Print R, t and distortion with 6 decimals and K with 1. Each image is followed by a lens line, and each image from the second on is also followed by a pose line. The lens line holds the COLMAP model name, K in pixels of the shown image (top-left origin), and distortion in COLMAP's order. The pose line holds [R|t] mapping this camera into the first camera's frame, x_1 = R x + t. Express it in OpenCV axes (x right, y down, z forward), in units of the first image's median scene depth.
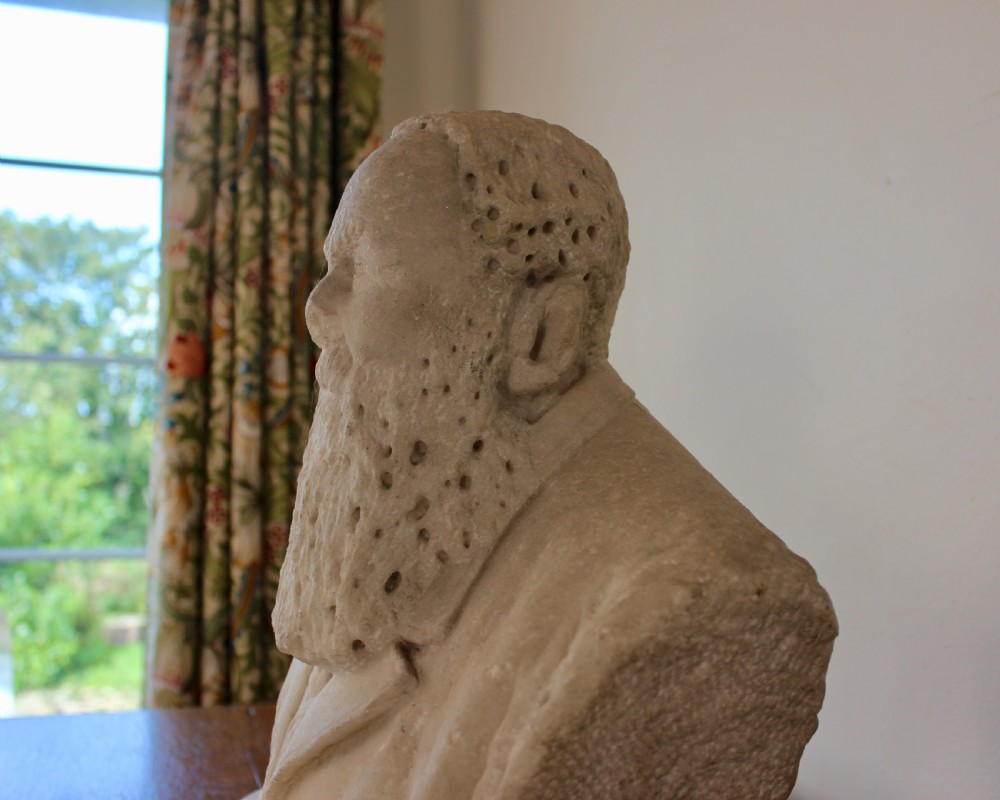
lens RADIAL K [[977.9, 0, 498.1], [0, 977.9, 421.8], [0, 0, 1]] dist [-0.177932, 0.146132]
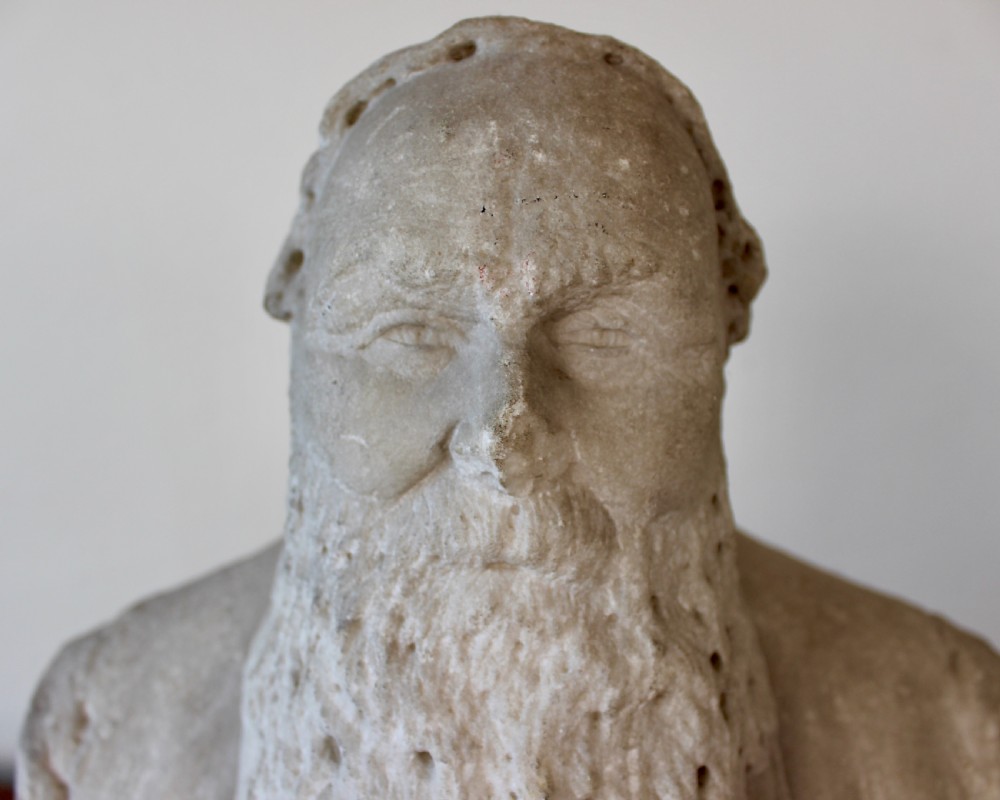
lens RADIAL K [[953.0, 0, 496.8], [0, 953.0, 424.3], [0, 0, 1]] dist [-0.177743, 0.126506]
pose [[0.412203, -0.157251, 0.897419, -0.655321], [-0.026009, 0.982560, 0.184117, -0.213891], [-0.910721, -0.099234, 0.400924, 0.889540]]
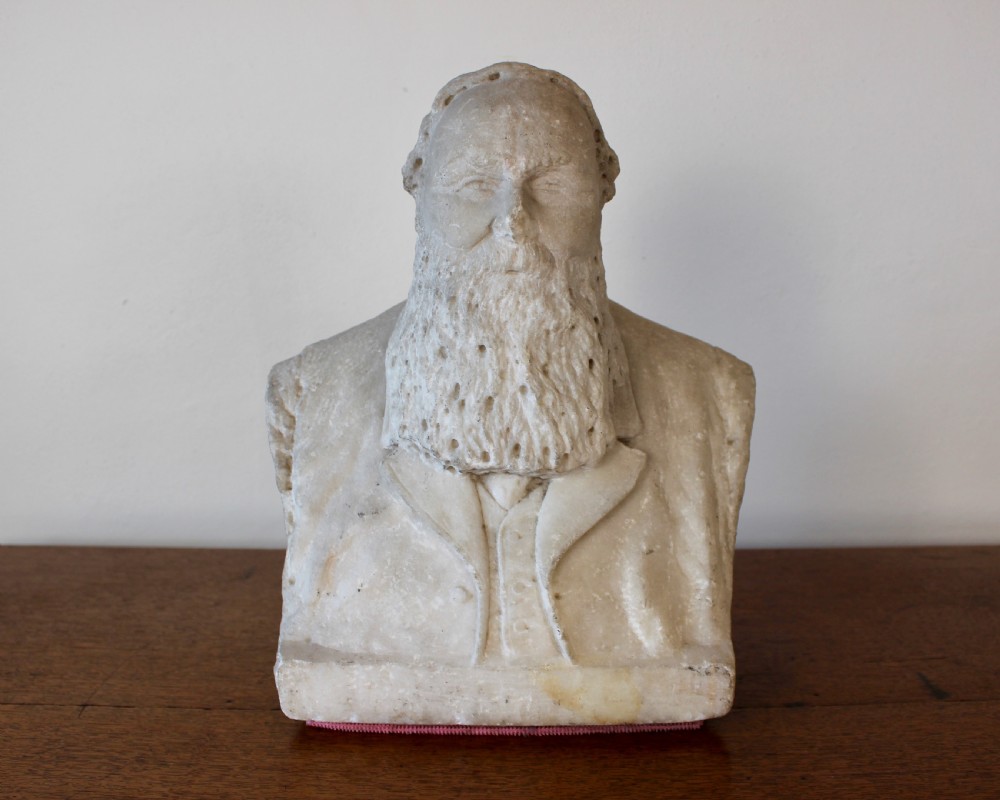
lens RADIAL K [[977.9, 0, 498.1], [0, 977.9, 421.8], [0, 0, 1]] dist [-0.177932, 0.146132]
pose [[0.357428, -0.175452, 0.917312, -1.545244], [-0.033746, 0.979128, 0.200424, -0.110240], [-0.933331, -0.102592, 0.344047, 0.597268]]
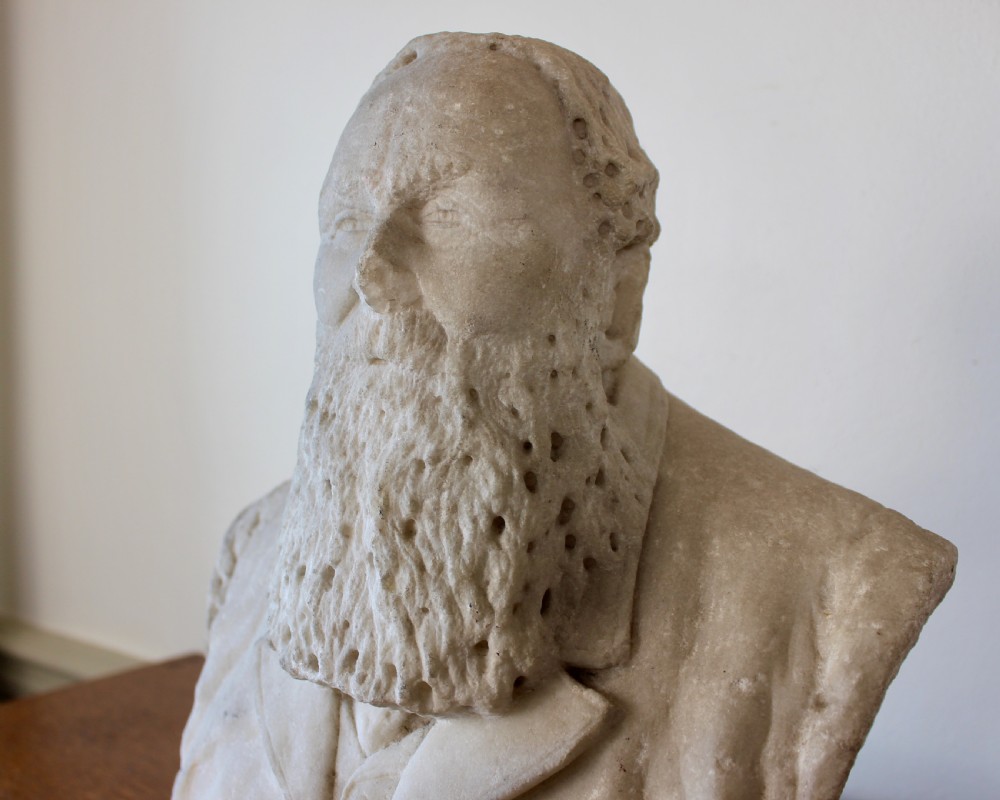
lens RADIAL K [[977.9, 0, 498.1], [0, 977.9, 421.8], [0, 0, 1]] dist [-0.177932, 0.146132]
pose [[0.821942, -0.038857, 0.568245, -0.595008], [-0.010462, 0.996472, 0.083271, -0.059165], [-0.569476, -0.074389, 0.818635, 0.327195]]
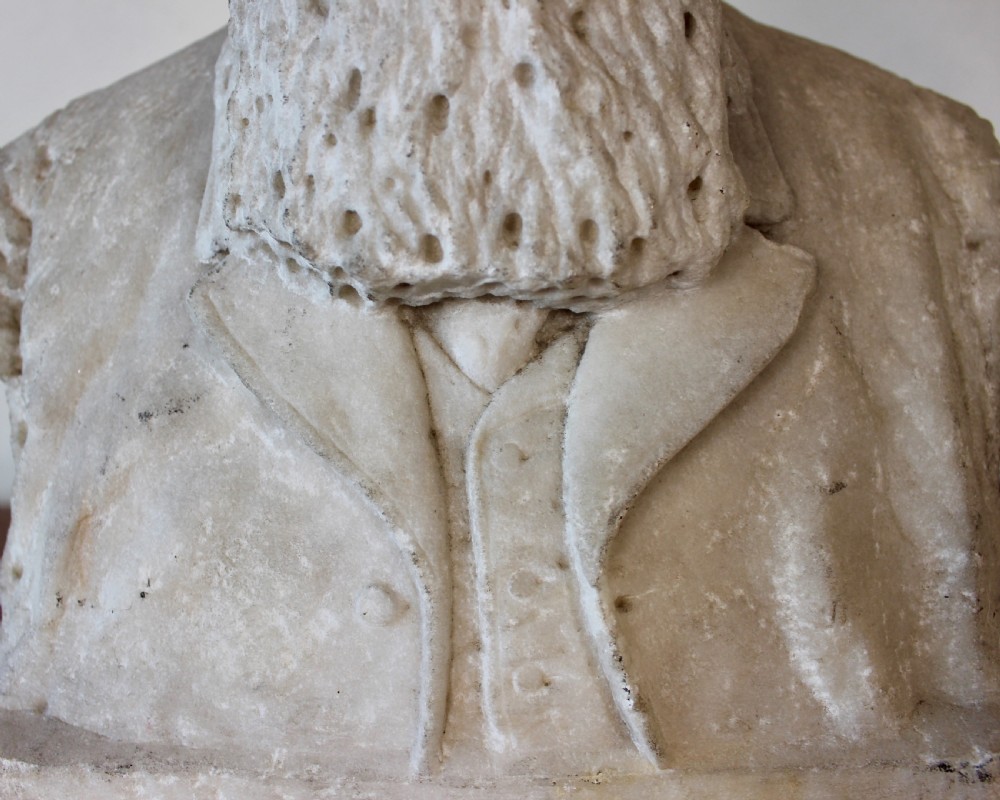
lens RADIAL K [[964.5, 0, 454.6], [0, 964.5, 421.8], [0, 0, 1]] dist [-0.174084, 0.125808]
pose [[0.372137, -0.228052, 0.899726, -0.753951], [-0.003816, 0.968962, 0.247180, 0.186874], [-0.928170, -0.095418, 0.359717, 0.884464]]
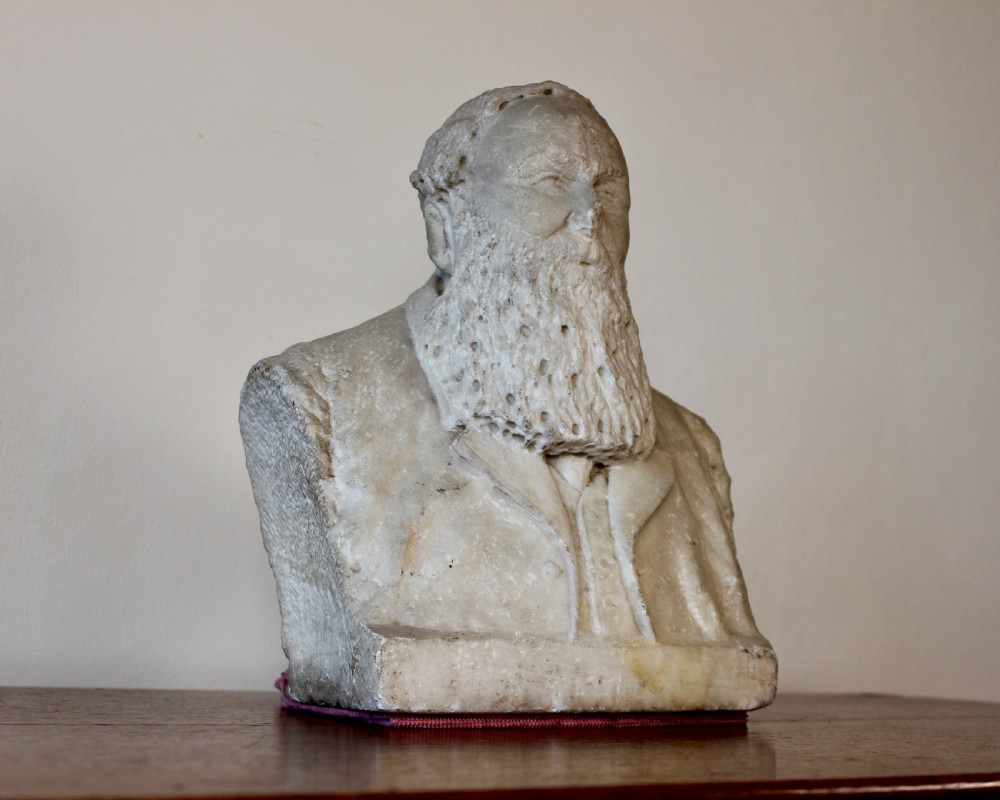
lens RADIAL K [[1559.2, 0, 498.2], [0, 1559.2, 433.3], [0, 0, 1]] dist [-0.083006, 0.009281]
pose [[-0.188989, 0.106212, 0.976218, -2.491203], [-0.077831, 0.989386, -0.122712, 0.525007], [-0.978890, -0.099171, -0.178717, 1.625223]]
